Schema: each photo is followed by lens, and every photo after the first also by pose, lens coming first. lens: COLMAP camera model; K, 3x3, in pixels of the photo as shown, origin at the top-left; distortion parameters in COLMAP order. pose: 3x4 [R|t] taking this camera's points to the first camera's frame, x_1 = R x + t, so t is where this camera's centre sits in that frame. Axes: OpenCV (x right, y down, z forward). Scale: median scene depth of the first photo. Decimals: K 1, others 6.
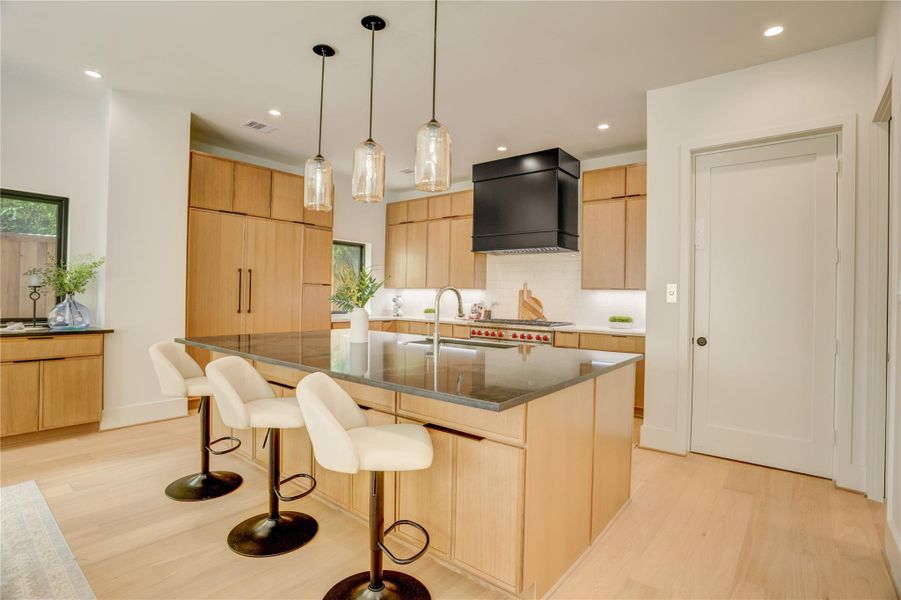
lens RADIAL K [[447.1, 0, 450.5], [0, 447.1, 300.0], [0, 0, 1]] dist [0.000130, 0.000064]
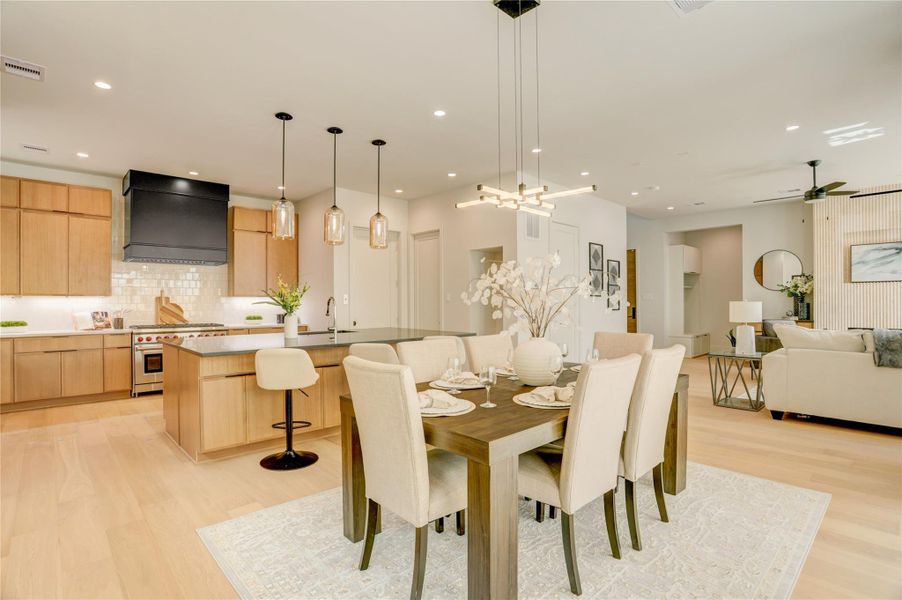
lens RADIAL K [[447.6, 0, 451.0], [0, 447.6, 300.0], [0, 0, 1]] dist [0.000130, 0.000064]
pose [[0.194942, -0.019617, 0.980619, -0.769969], [0.012699, 0.999767, 0.017476, -0.024485], [-0.980733, 0.009046, 0.195146, 0.116883]]
